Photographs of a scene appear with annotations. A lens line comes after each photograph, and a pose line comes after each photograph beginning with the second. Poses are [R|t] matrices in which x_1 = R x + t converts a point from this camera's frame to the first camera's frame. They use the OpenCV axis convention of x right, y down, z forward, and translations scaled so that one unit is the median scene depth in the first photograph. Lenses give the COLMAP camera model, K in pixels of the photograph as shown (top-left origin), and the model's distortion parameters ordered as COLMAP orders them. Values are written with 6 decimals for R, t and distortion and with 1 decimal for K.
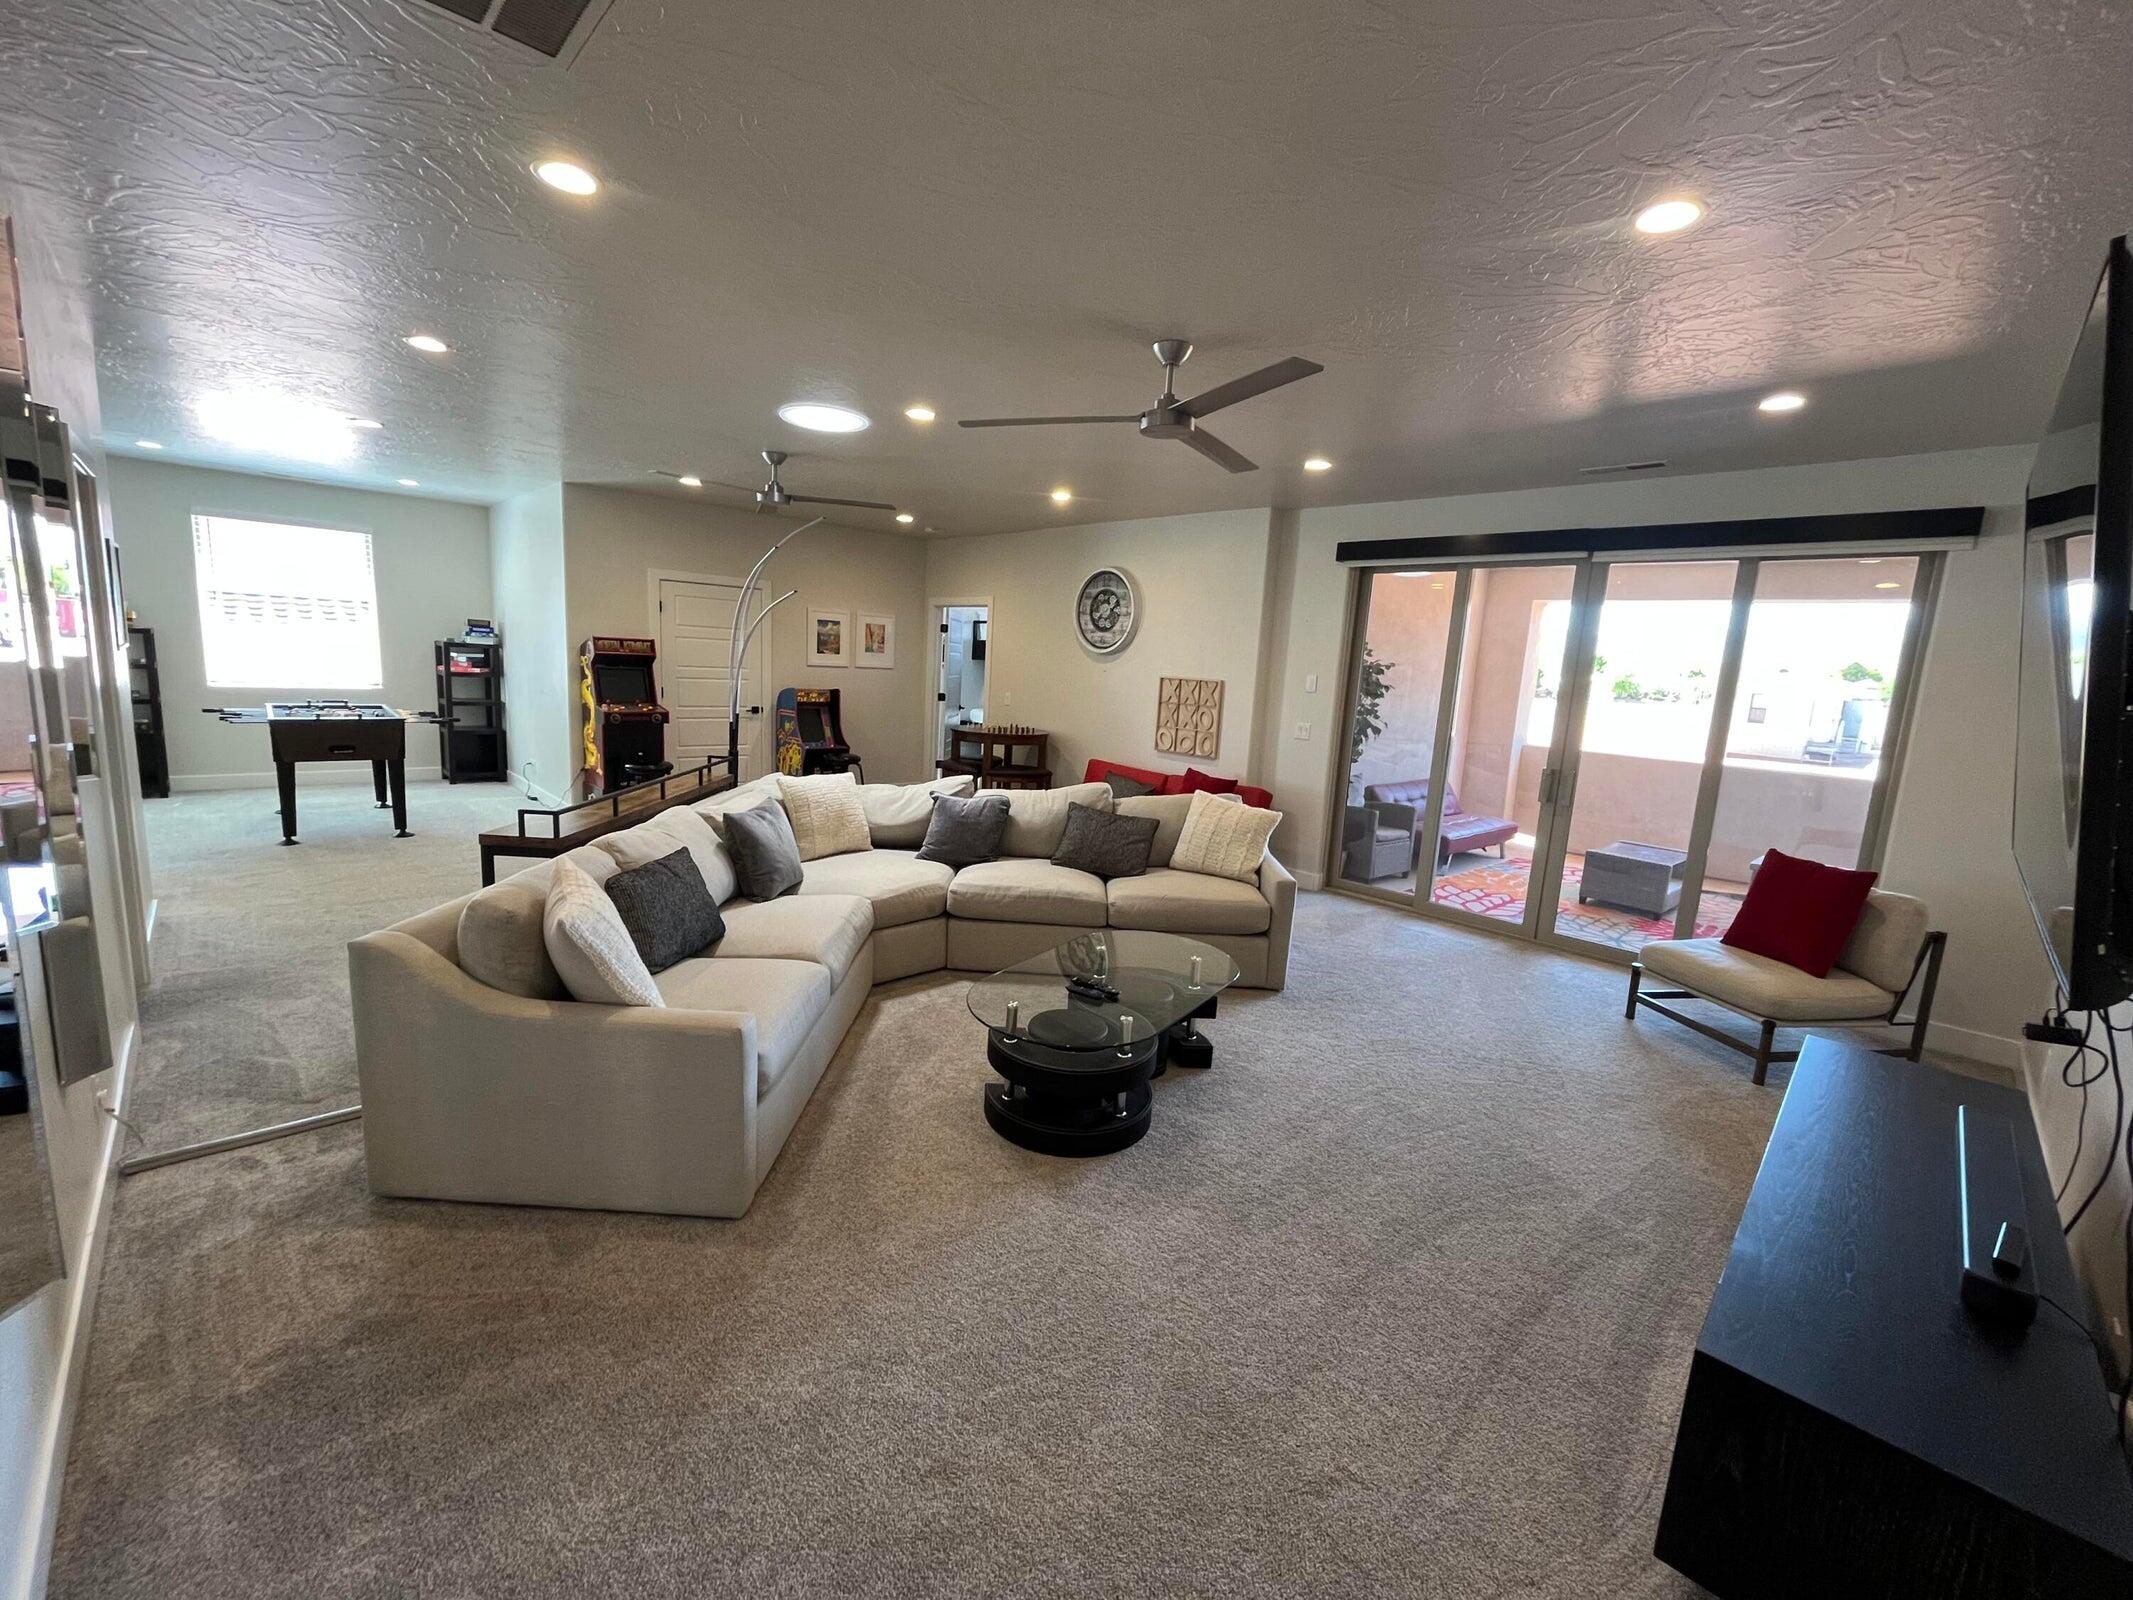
lens RADIAL K [[854.0, 0, 1066.5], [0, 854.0, 800.0], [0, 0, 1]] dist [-0.010152, 0.000116]
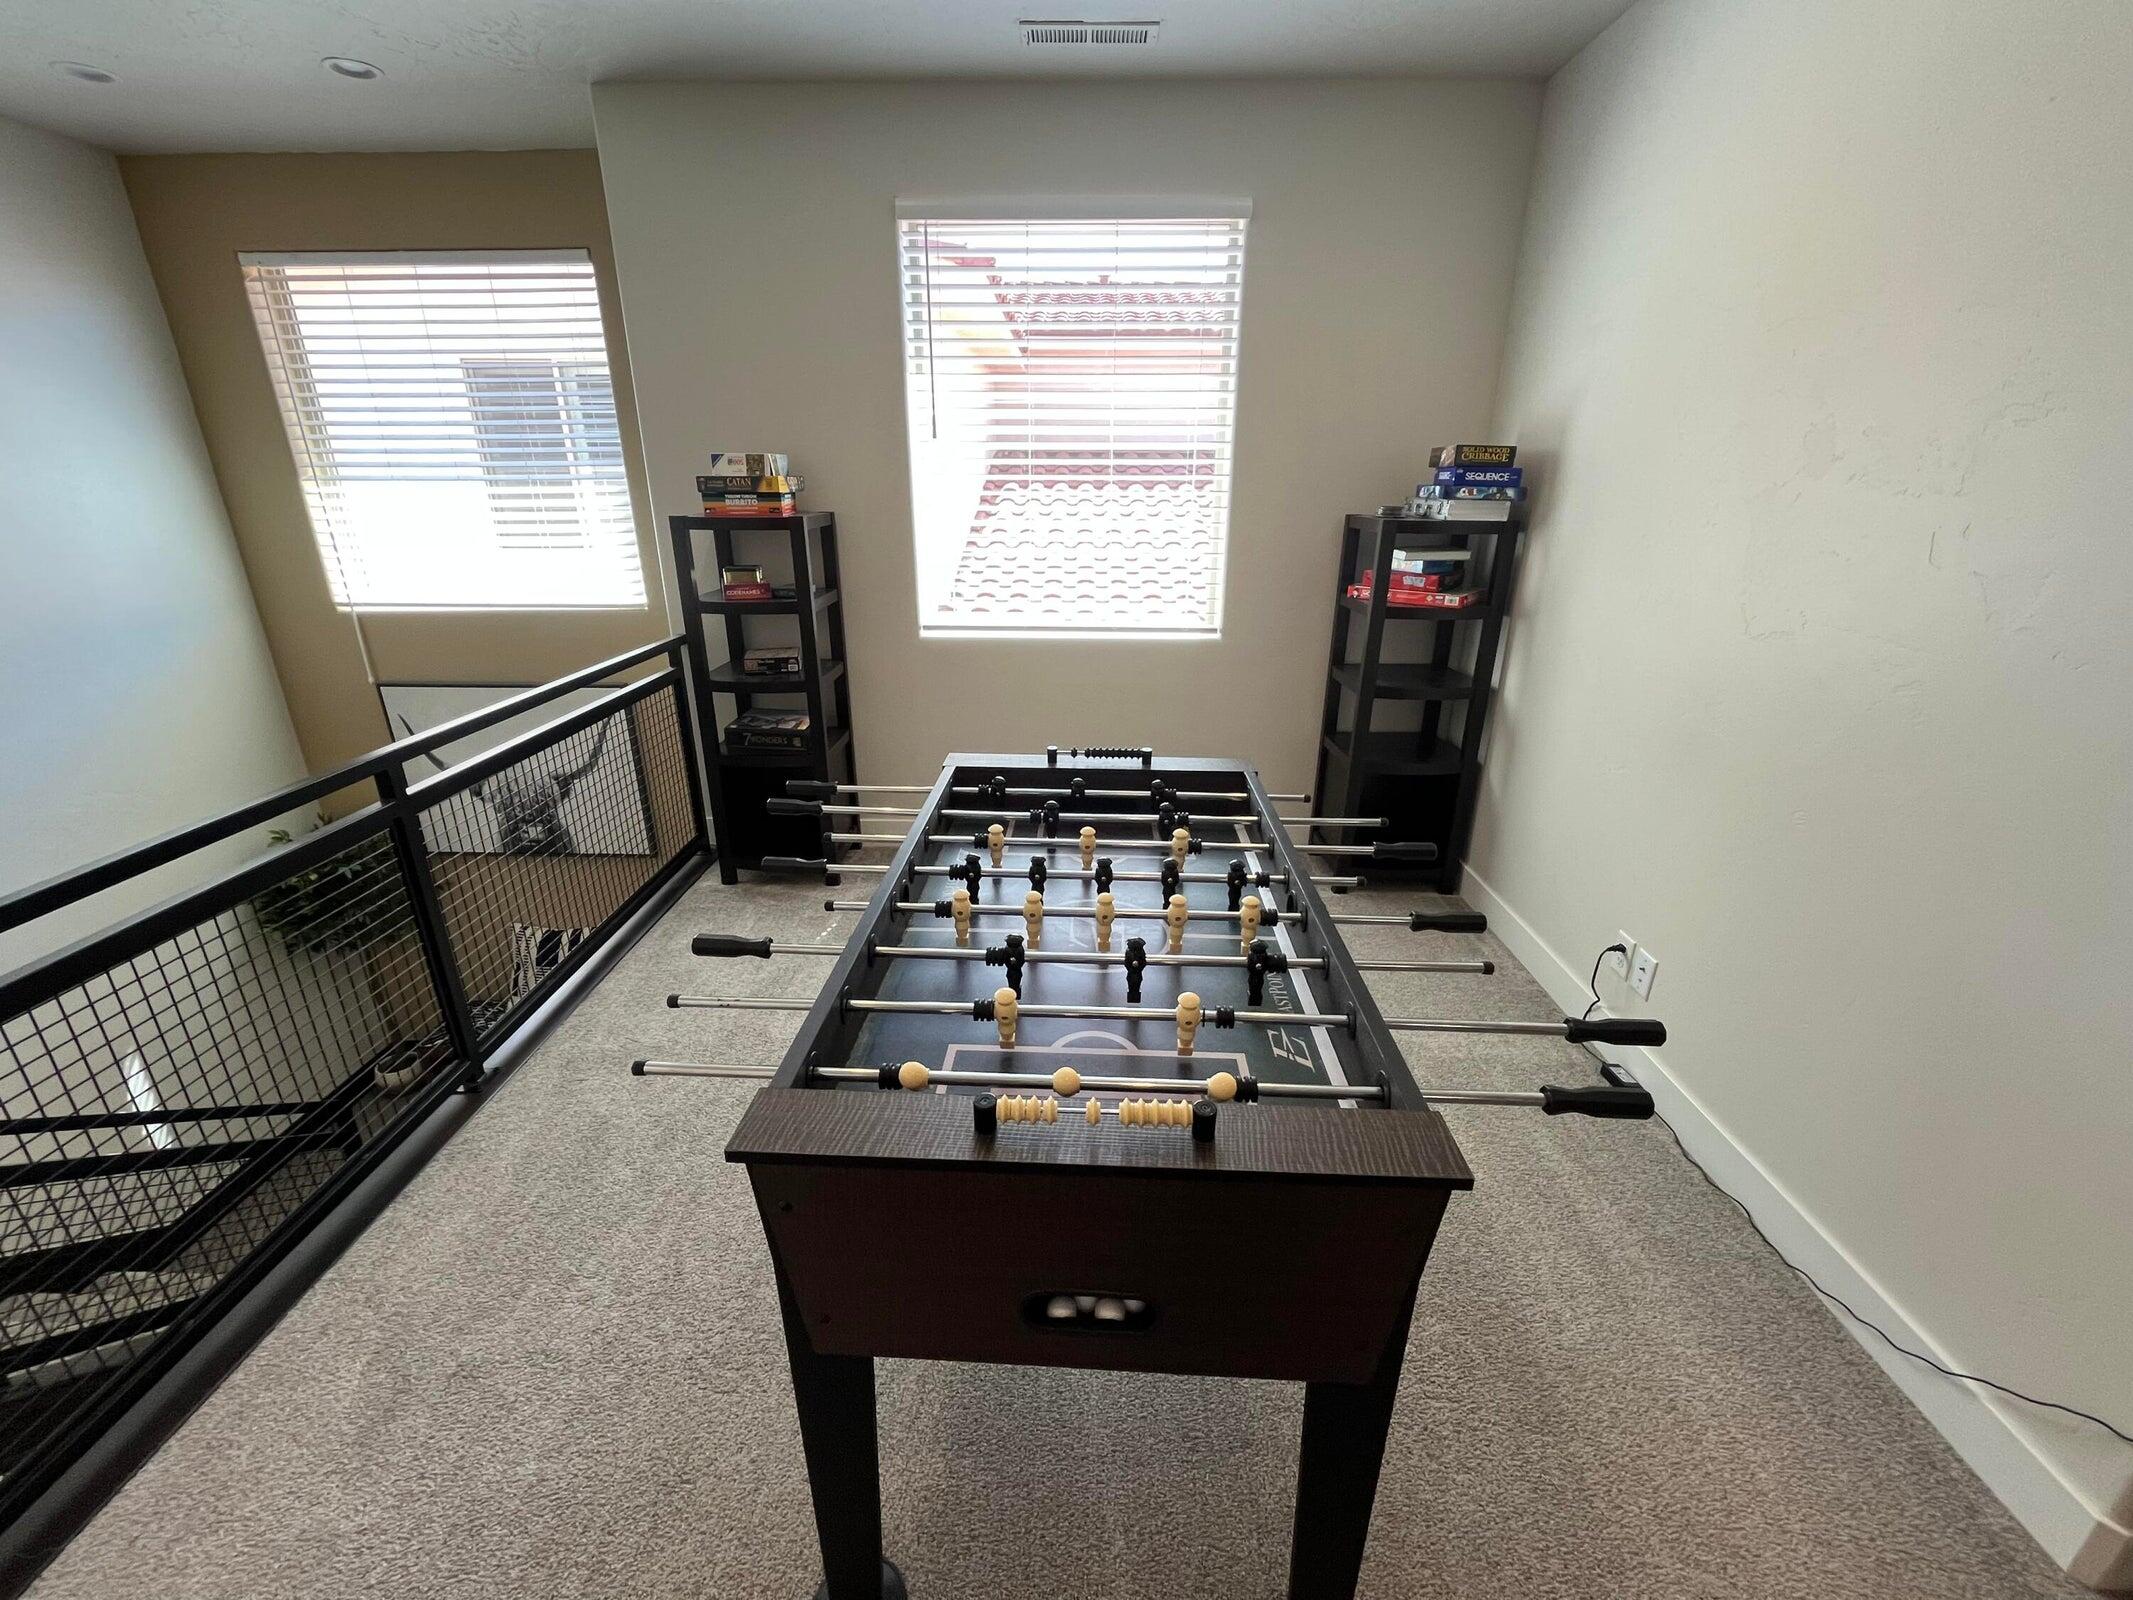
lens RADIAL K [[854.0, 0, 1066.5], [0, 854.0, 800.0], [0, 0, 1]] dist [-0.010152, 0.000116]
pose [[0.693991, 0.193080, -0.693611, -0.541077], [-0.074220, 0.977424, 0.197824, -0.128901], [0.716148, -0.085808, 0.692654, 0.631319]]
